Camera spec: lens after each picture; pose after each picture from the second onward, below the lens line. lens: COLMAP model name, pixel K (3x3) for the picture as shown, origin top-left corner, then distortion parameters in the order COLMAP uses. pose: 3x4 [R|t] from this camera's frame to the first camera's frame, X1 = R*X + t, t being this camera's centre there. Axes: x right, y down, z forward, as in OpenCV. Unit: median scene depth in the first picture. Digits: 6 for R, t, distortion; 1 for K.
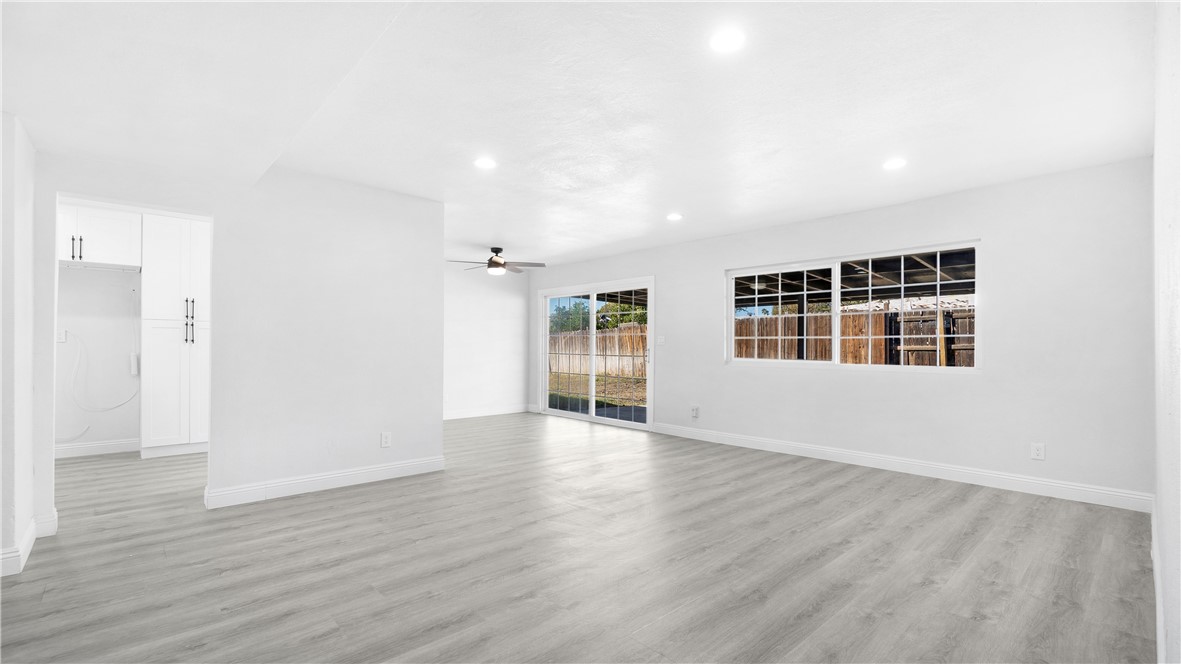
lens RADIAL K [[516.0, 0, 580.0], [0, 516.0, 339.3], [0, 0, 1]] dist [-0.005394, 0.001789]
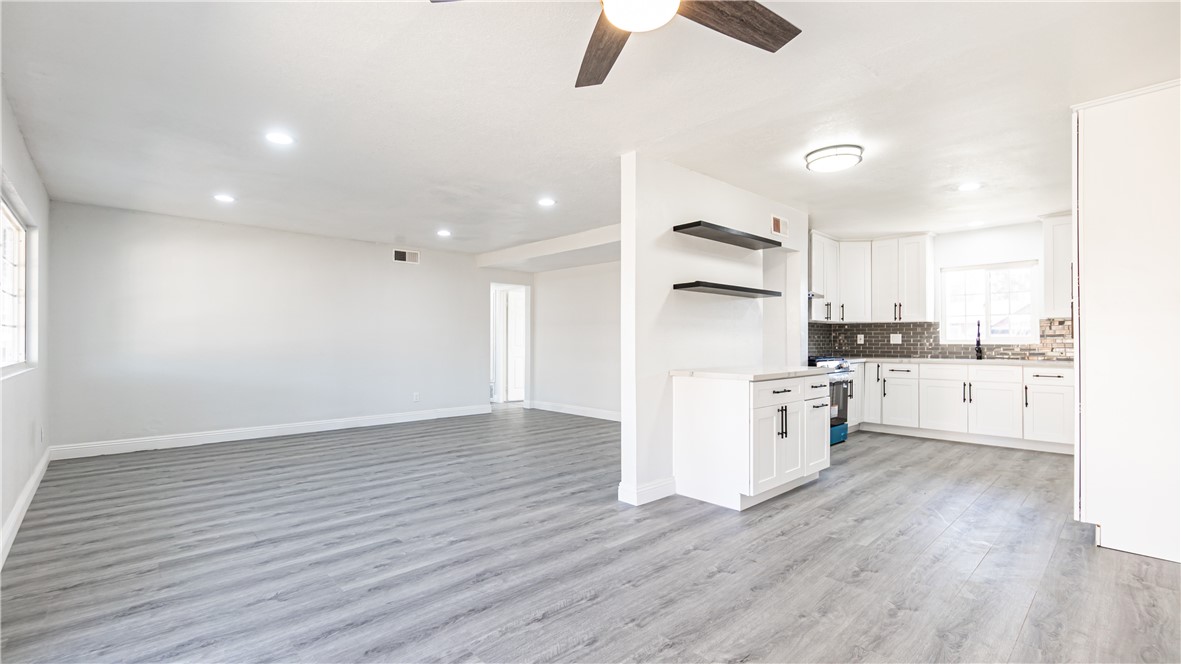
lens RADIAL K [[516.0, 0, 581.7], [0, 516.0, 334.0], [0, 0, 1]] dist [-0.005394, 0.001789]
pose [[-0.999947, -0.004766, -0.009131, -0.244049], [-0.004519, 0.999627, -0.026935, 0.030124], [0.009256, -0.026892, -0.999595, 2.147007]]
